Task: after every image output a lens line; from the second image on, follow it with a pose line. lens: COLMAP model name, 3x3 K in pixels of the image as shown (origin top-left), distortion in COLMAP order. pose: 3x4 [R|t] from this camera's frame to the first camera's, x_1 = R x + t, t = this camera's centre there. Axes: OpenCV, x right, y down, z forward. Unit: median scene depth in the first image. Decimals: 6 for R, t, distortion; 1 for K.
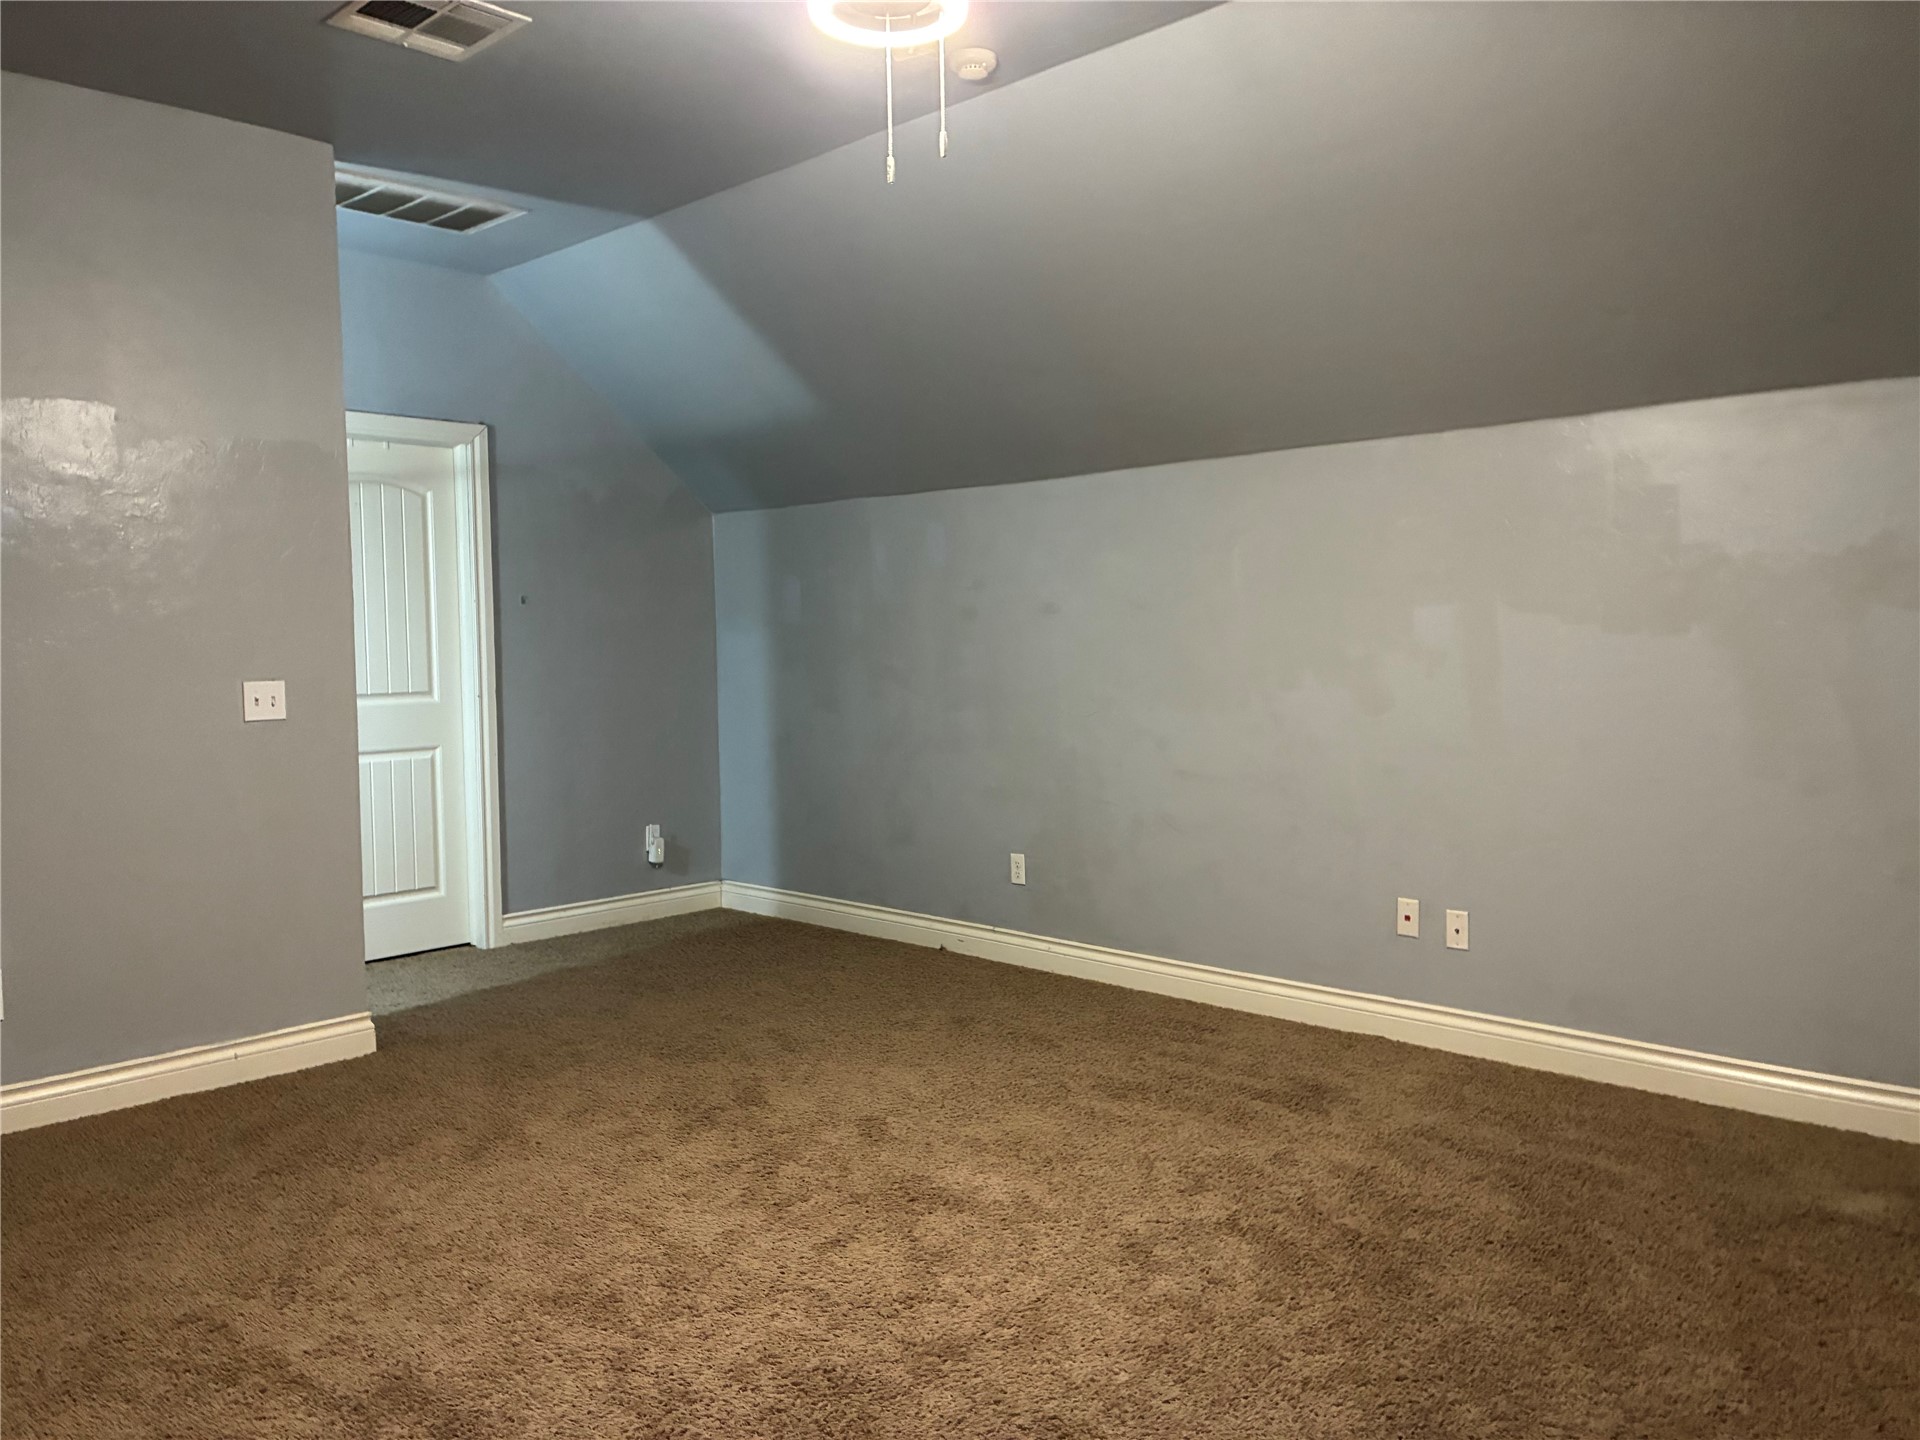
lens RADIAL K [[1437.6, 0, 964.2], [0, 1437.6, 692.3], [0, 0, 1]] dist [0.058070, -0.000620]
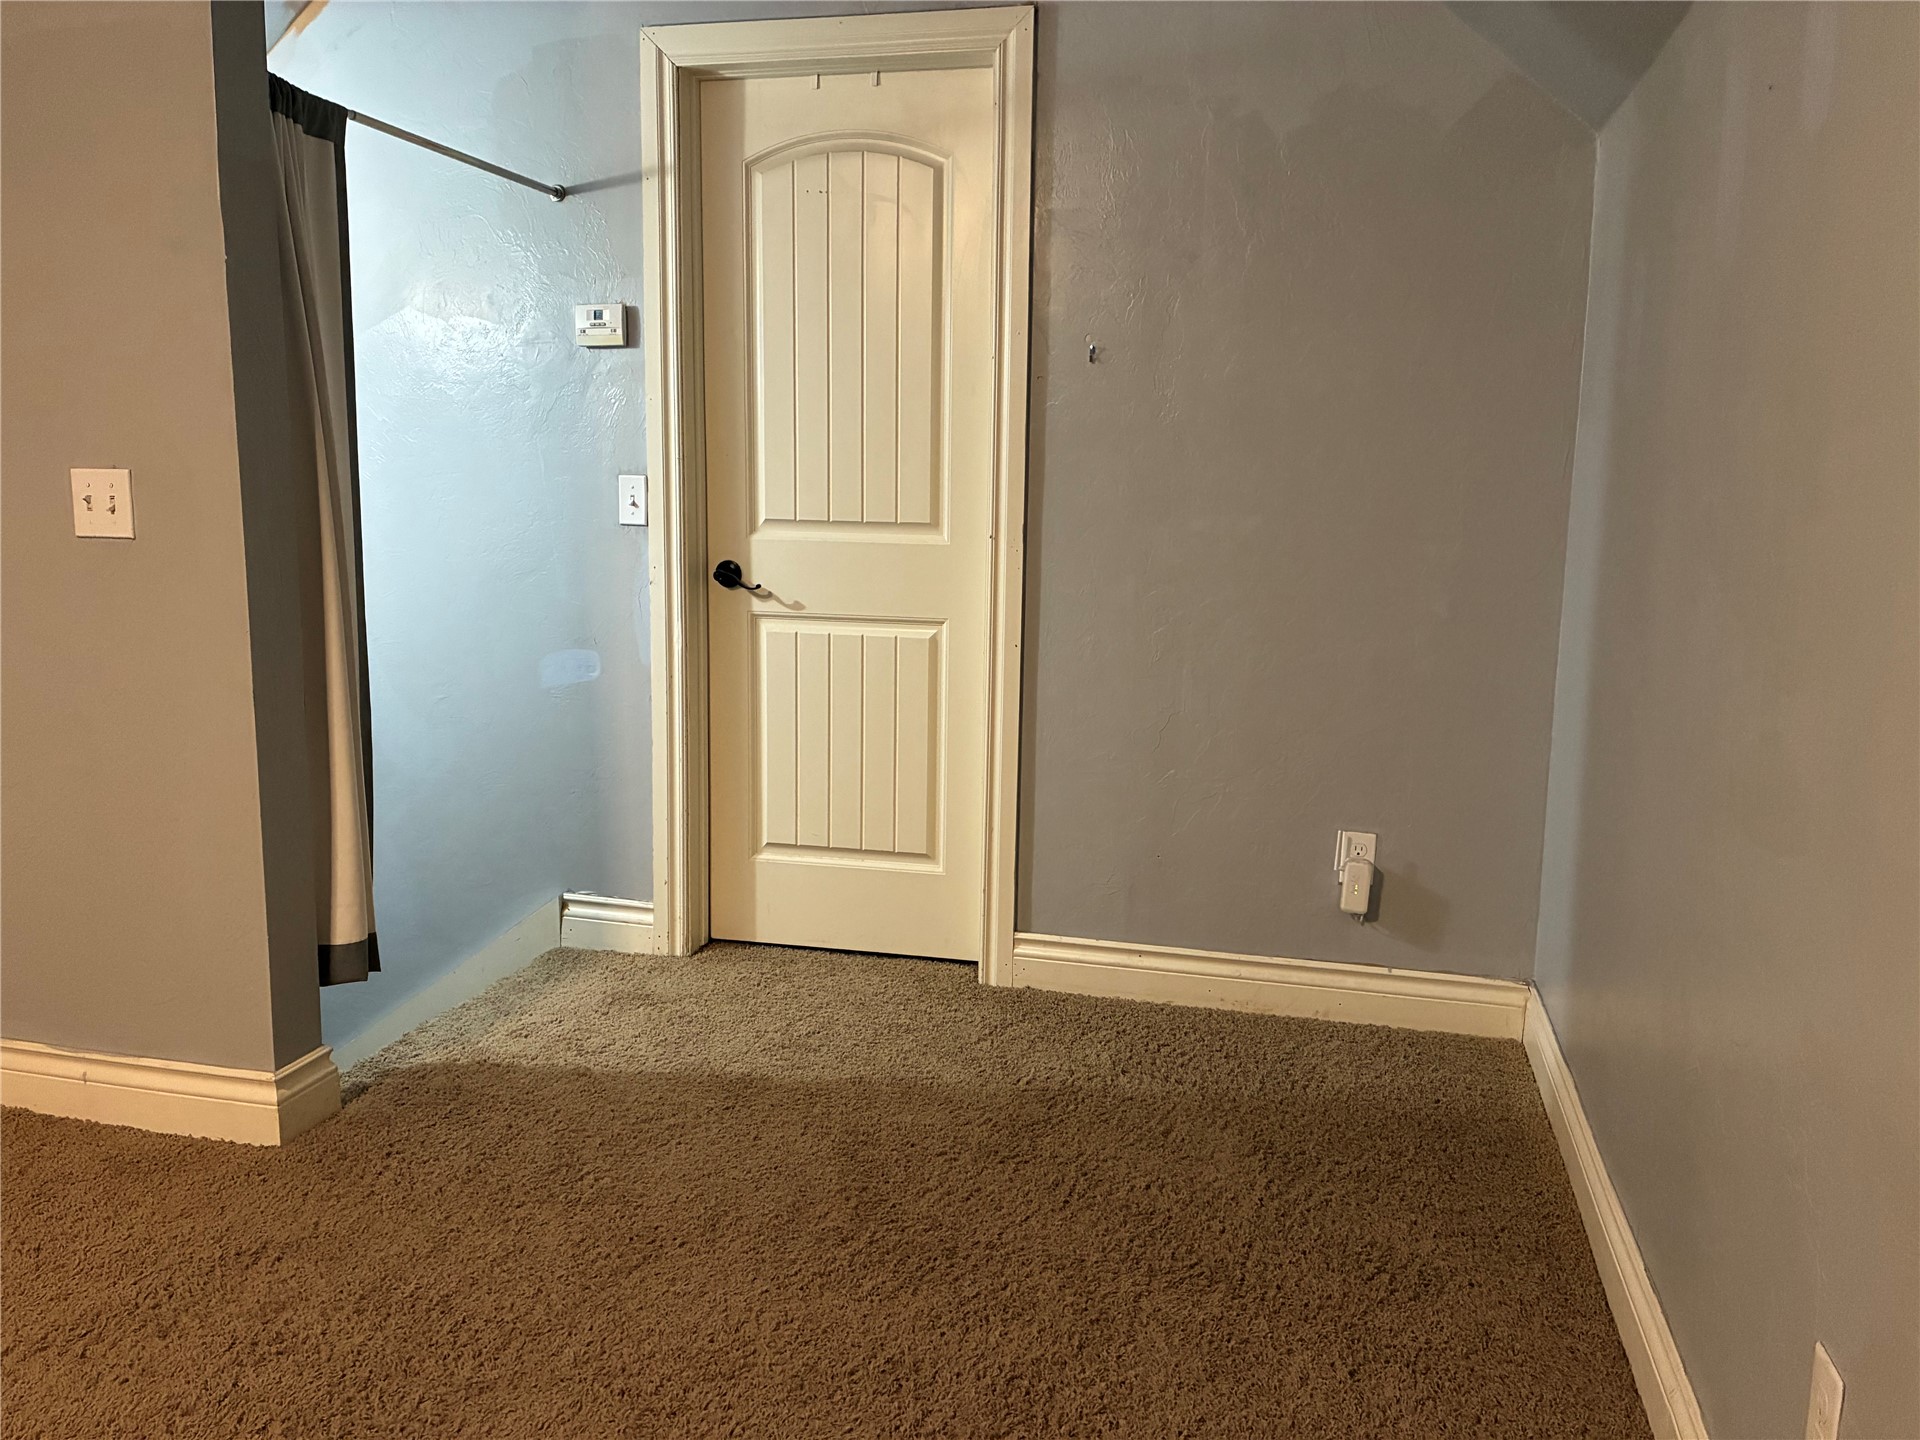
lens RADIAL K [[1437.6, 0, 964.2], [0, 1437.6, 692.3], [0, 0, 1]] dist [0.058070, -0.000620]
pose [[0.488885, 0.146326, -0.859989, 0.137737], [-0.055471, 0.989051, 0.136751, -0.013019], [0.870583, -0.019151, 0.491649, 0.724198]]
